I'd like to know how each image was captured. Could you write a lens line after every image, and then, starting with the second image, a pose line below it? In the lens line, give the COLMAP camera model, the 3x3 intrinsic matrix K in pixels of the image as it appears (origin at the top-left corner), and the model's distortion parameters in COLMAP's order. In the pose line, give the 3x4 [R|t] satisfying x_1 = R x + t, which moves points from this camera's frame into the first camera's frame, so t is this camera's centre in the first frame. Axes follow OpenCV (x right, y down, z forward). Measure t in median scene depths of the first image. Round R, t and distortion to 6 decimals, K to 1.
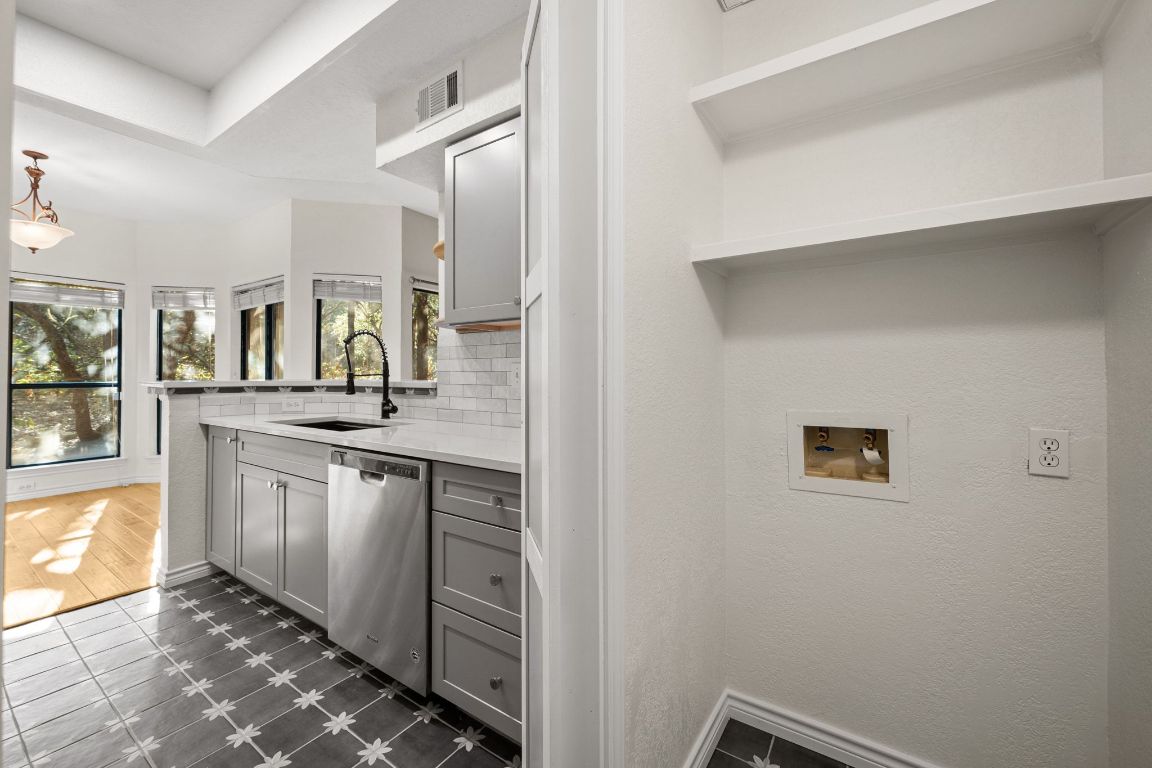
lens RADIAL K [[463.8, 0, 579.6], [0, 463.8, 366.8], [0, 0, 1]] dist [0.001097, 0.000023]
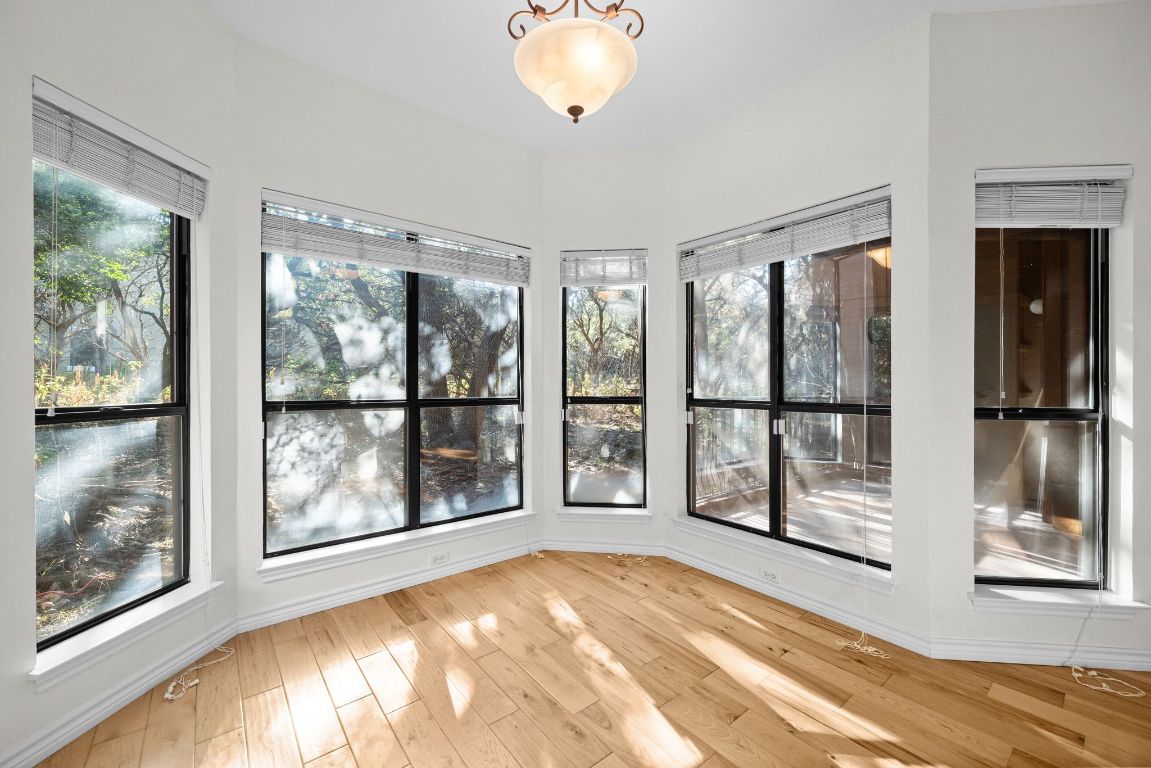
lens RADIAL K [[449.1, 0, 572.4], [0, 449.1, 388.7], [0, 0, 1]] dist [0.000731, 0.000087]
pose [[0.956286, 0.002785, -0.292420, -0.795002], [0.001104, 0.999913, 0.013134, 0.010592], [0.292431, -0.012883, 0.956200, 0.433118]]
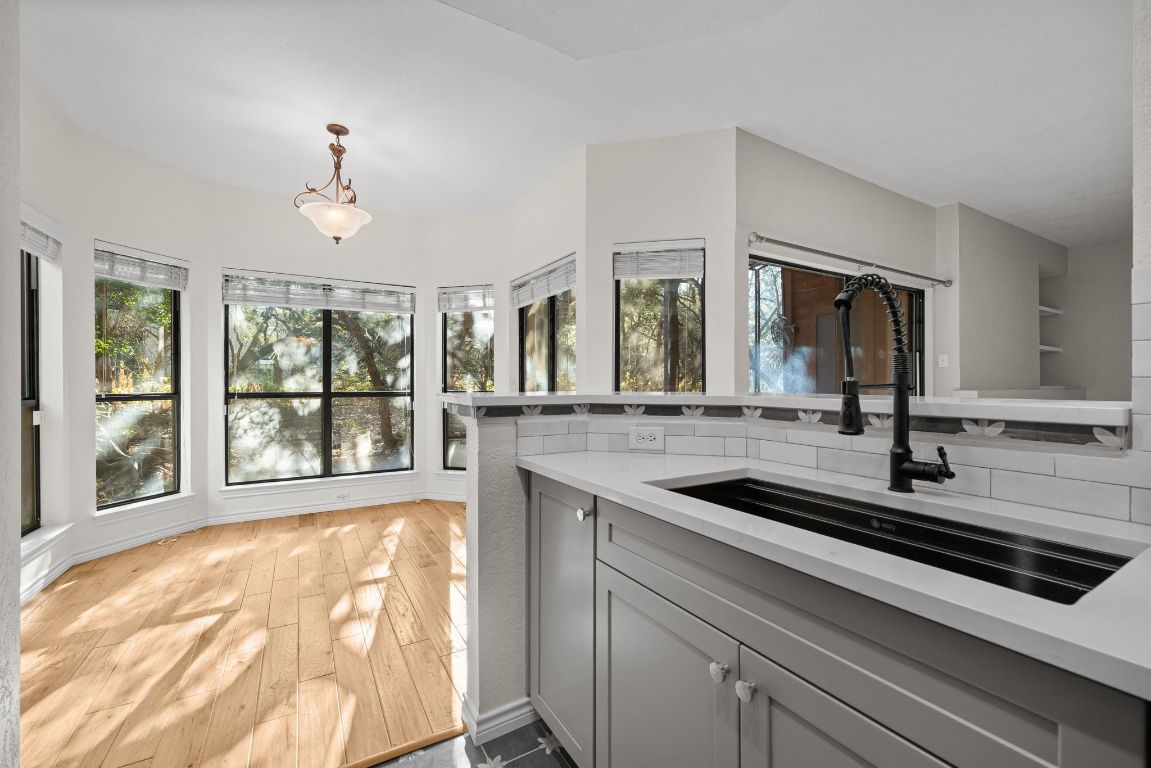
lens RADIAL K [[470.4, 0, 575.5], [0, 470.4, 384.0], [0, 0, 1]] dist [0.000488, 0.000137]
pose [[0.903058, 0.003122, -0.429508, -0.297552], [0.003502, 0.999887, 0.014630, 0.005345], [0.429505, -0.014716, 0.902945, 0.296644]]
